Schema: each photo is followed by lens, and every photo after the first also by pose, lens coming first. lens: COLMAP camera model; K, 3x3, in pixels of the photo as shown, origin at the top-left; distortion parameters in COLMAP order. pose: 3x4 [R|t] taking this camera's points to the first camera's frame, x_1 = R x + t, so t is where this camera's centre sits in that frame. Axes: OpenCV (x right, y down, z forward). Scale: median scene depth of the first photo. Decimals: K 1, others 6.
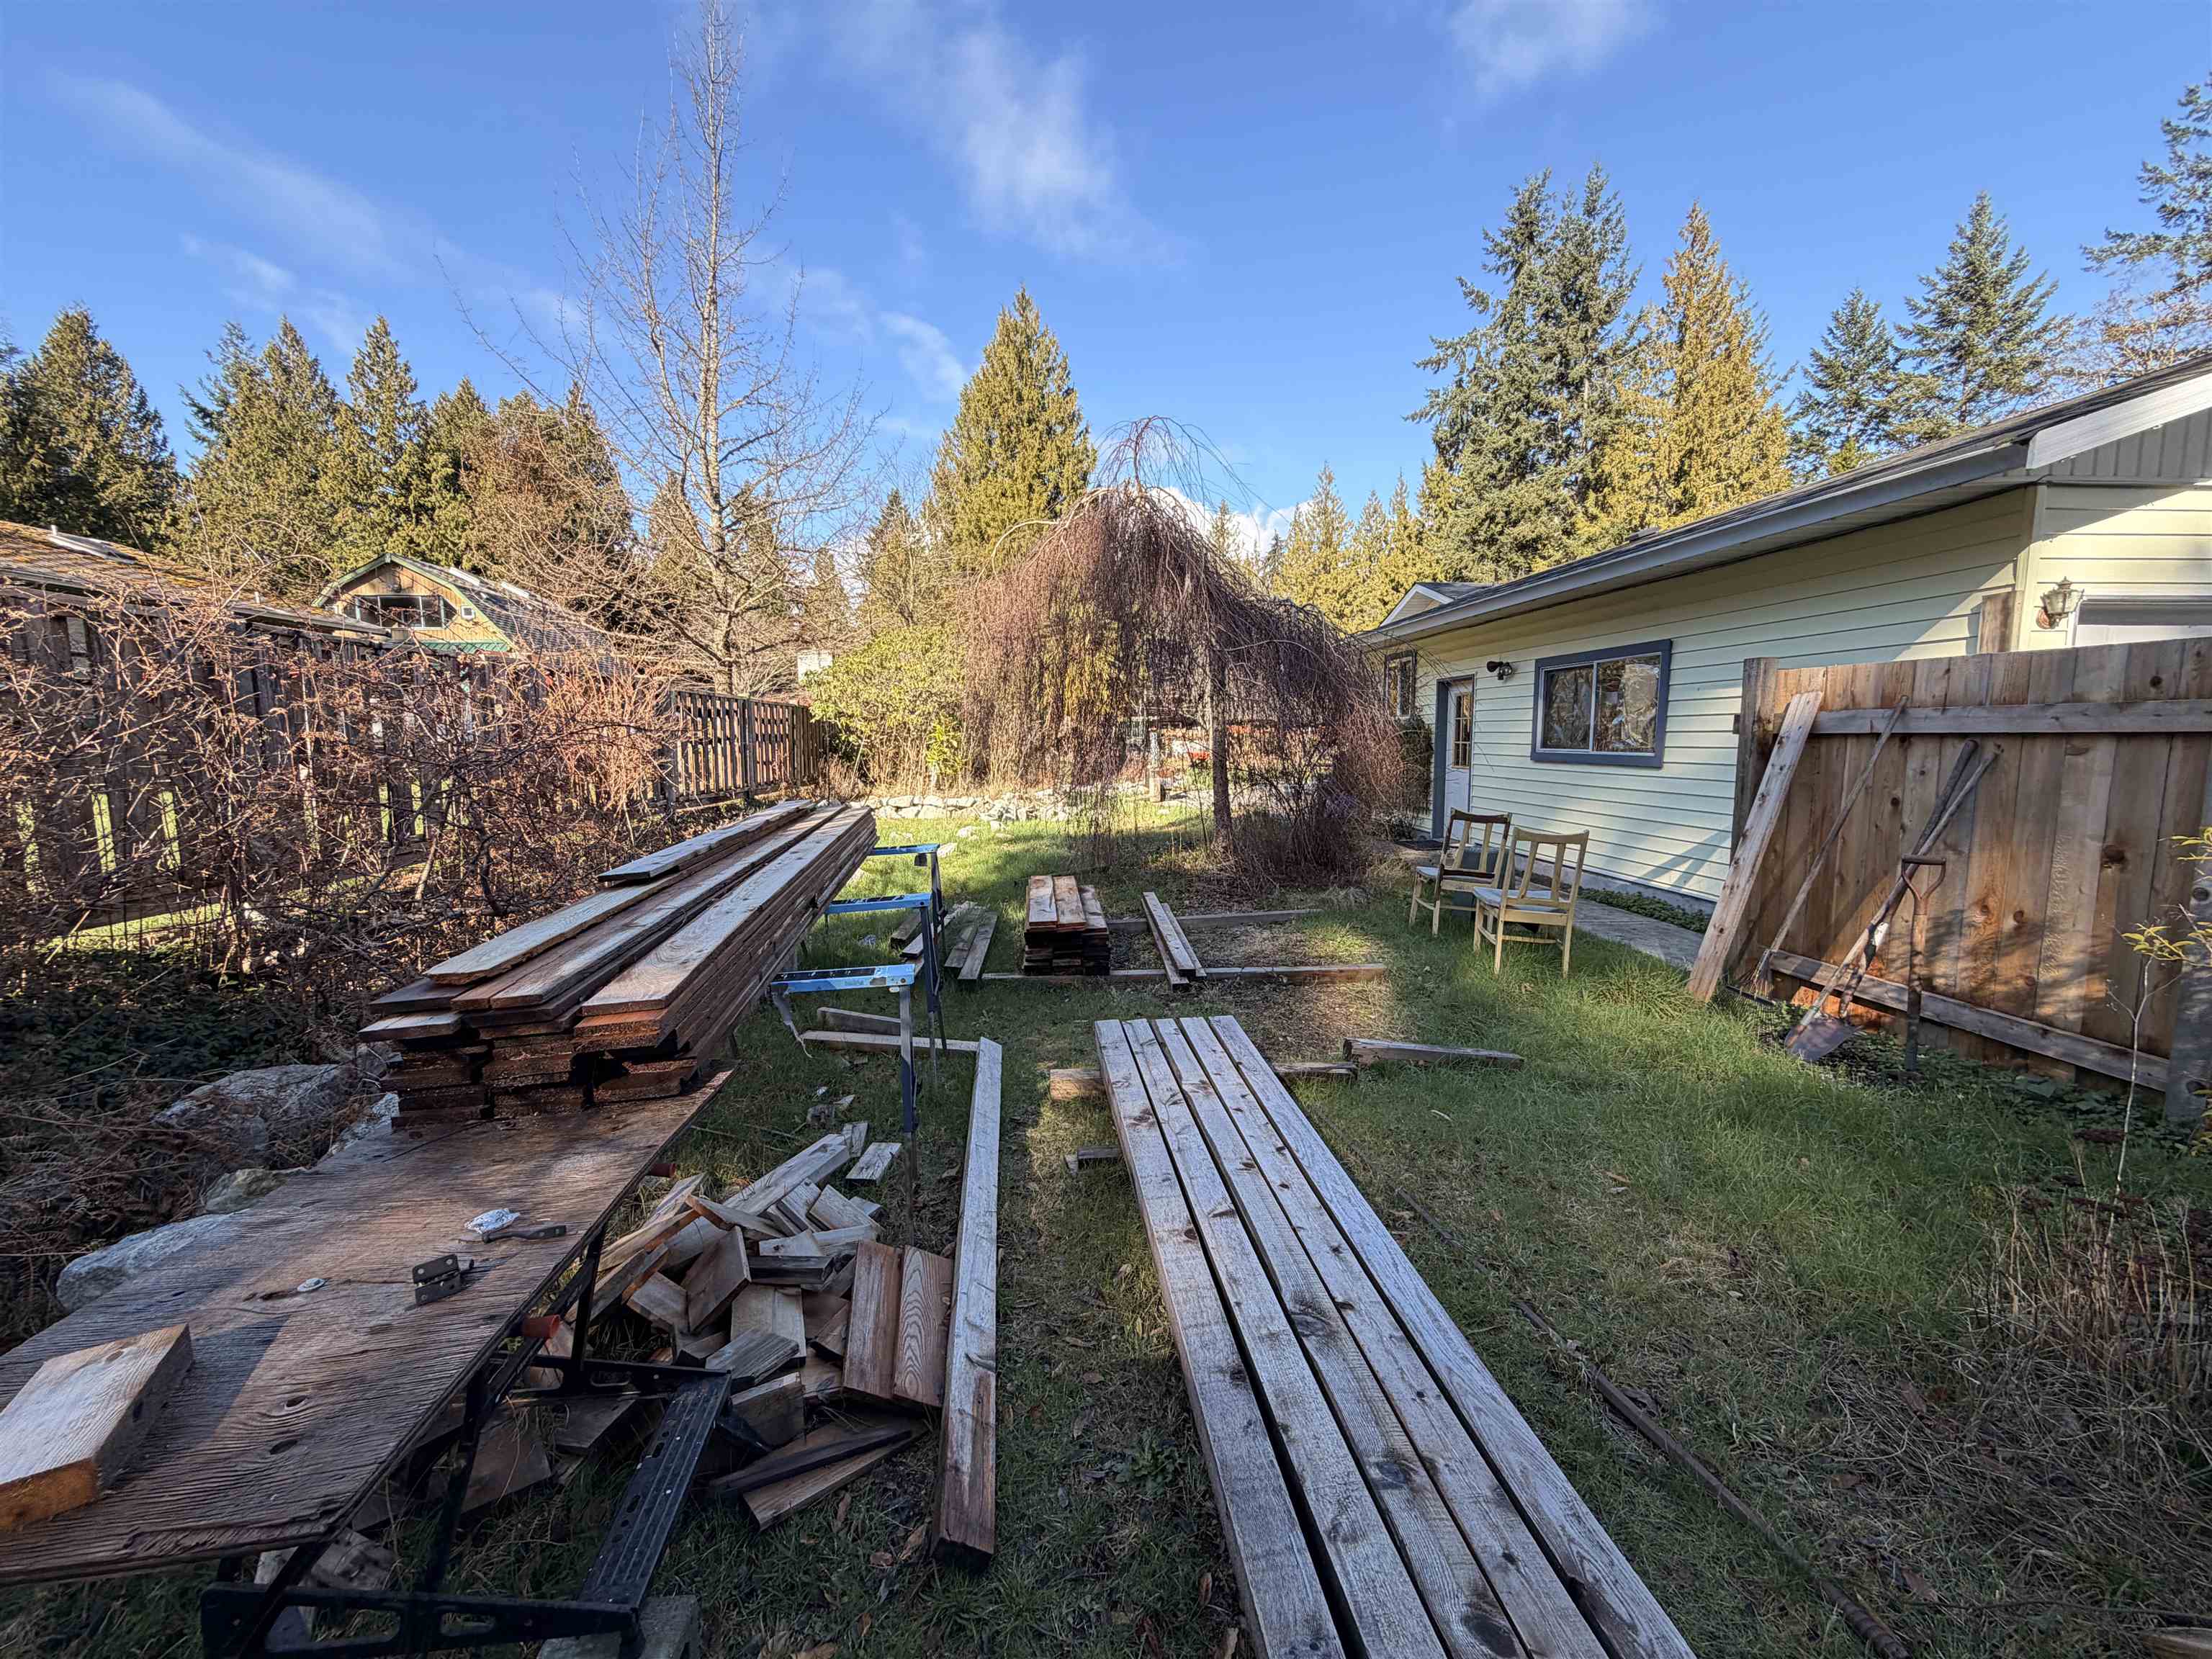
lens RADIAL K [[879.4, 0, 1098.0], [0, 879.4, 830.1], [0, 0, 1]] dist [0.000030, -0.000286]
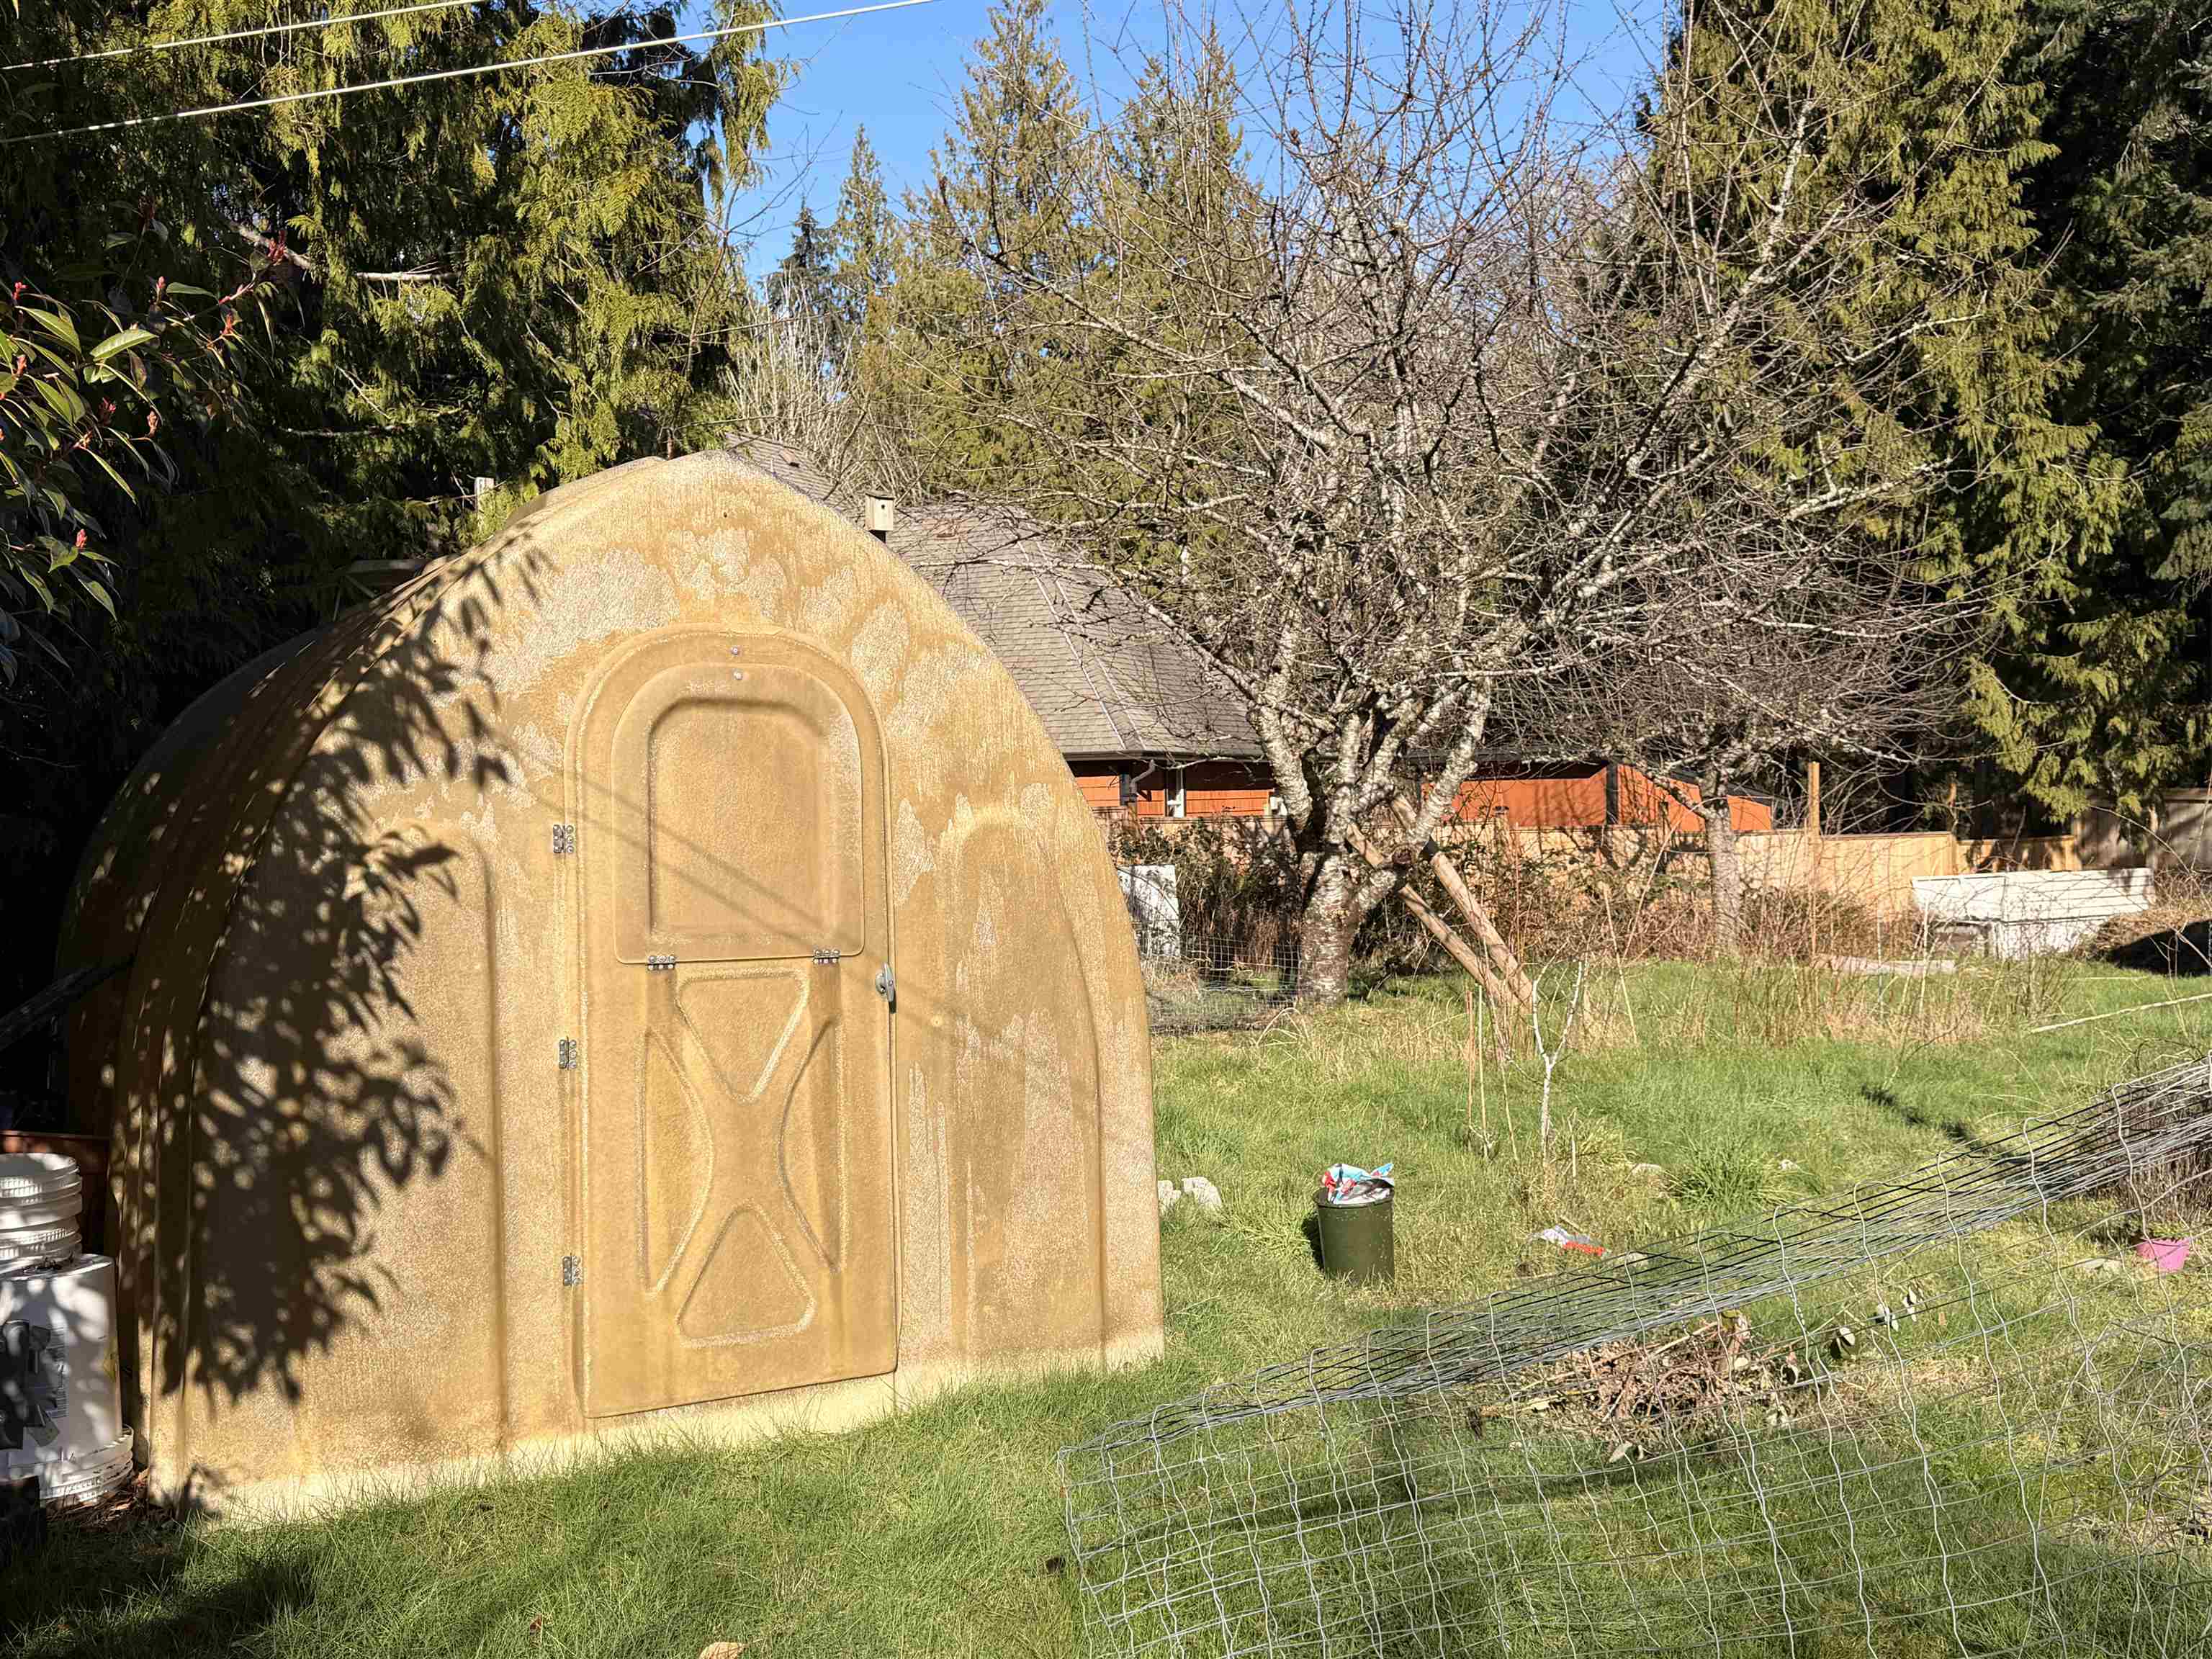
lens RADIAL K [[2023.1, 0, 1080.4], [0, 2023.1, 892.8], [0, 0, 1]] dist [0.039201, 0.000000]
pose [[0.918279, -0.029192, 0.394856, -0.034720], [0.054494, 0.997106, -0.053014, -0.092108], [-0.392165, 0.070199, 0.917212, 0.775935]]
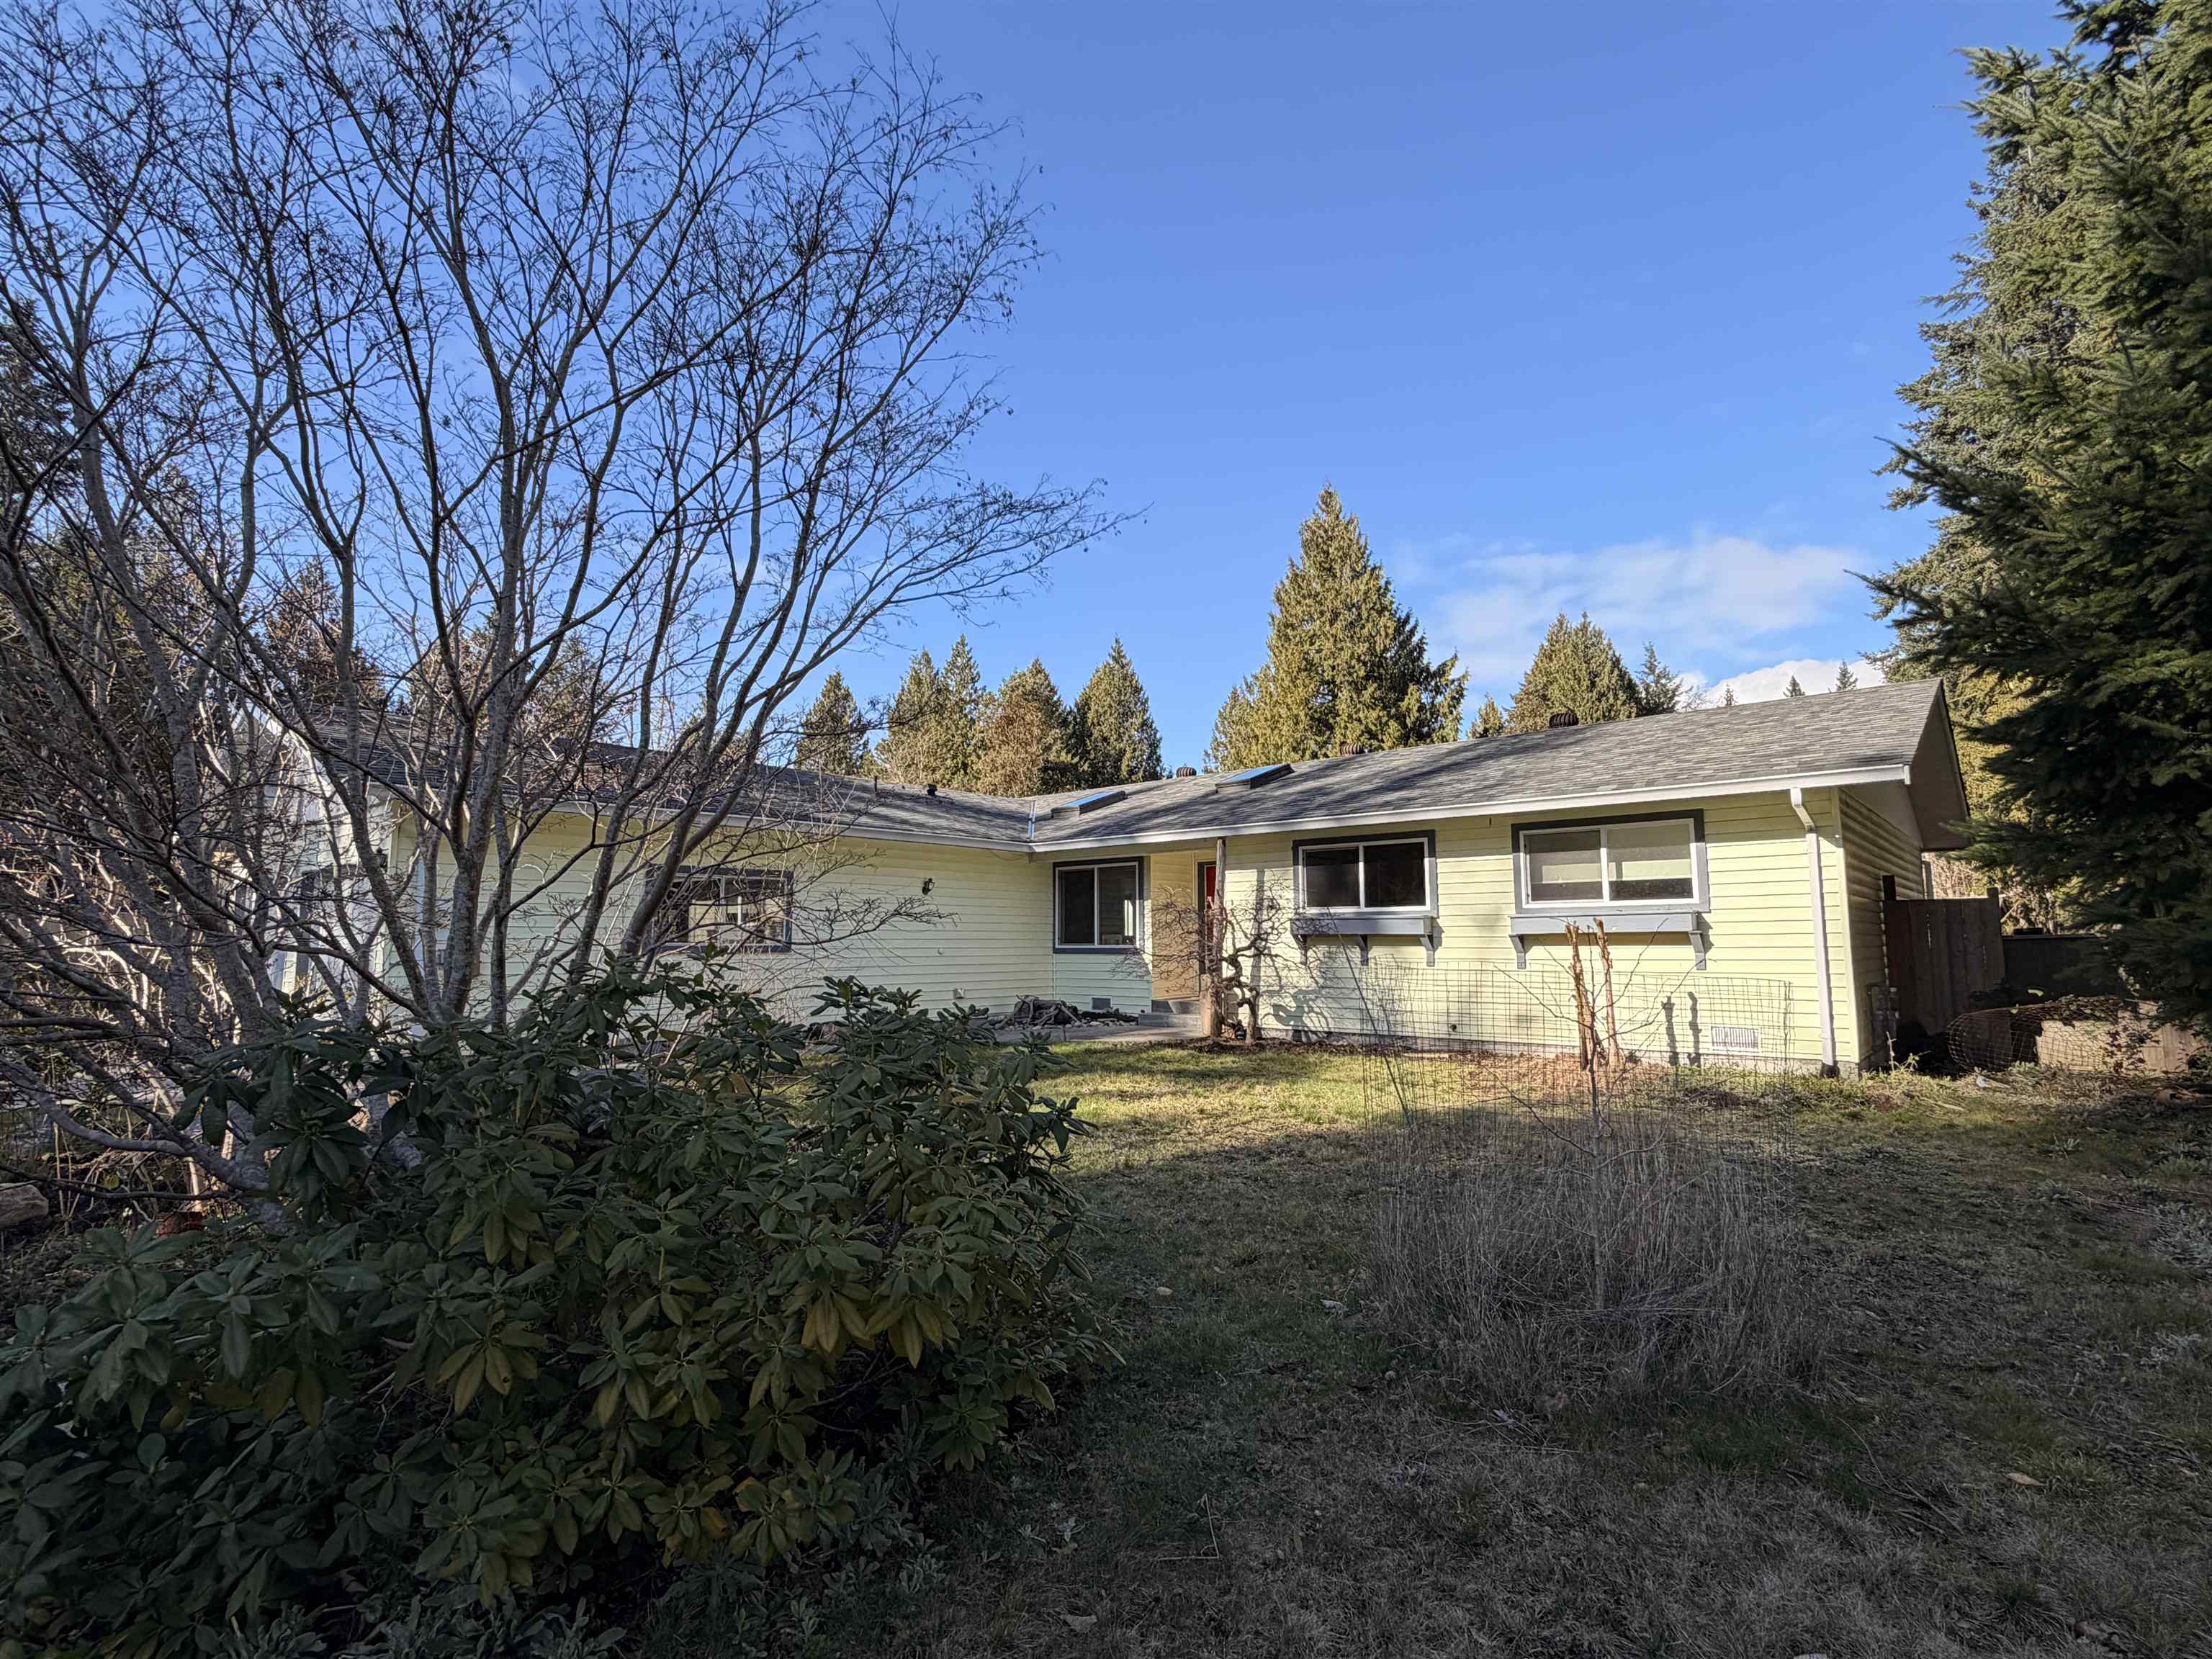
lens RADIAL K [[1076.1, 0, 1094.4], [0, 1076.1, 832.9], [0, 0, 1]] dist [0.000827, 0.000061]
pose [[0.696720, -0.068905, -0.714026, 0.601114], [-0.072512, 0.983512, -0.165666, -0.014274], [0.713669, 0.167199, 0.680236, 0.062233]]
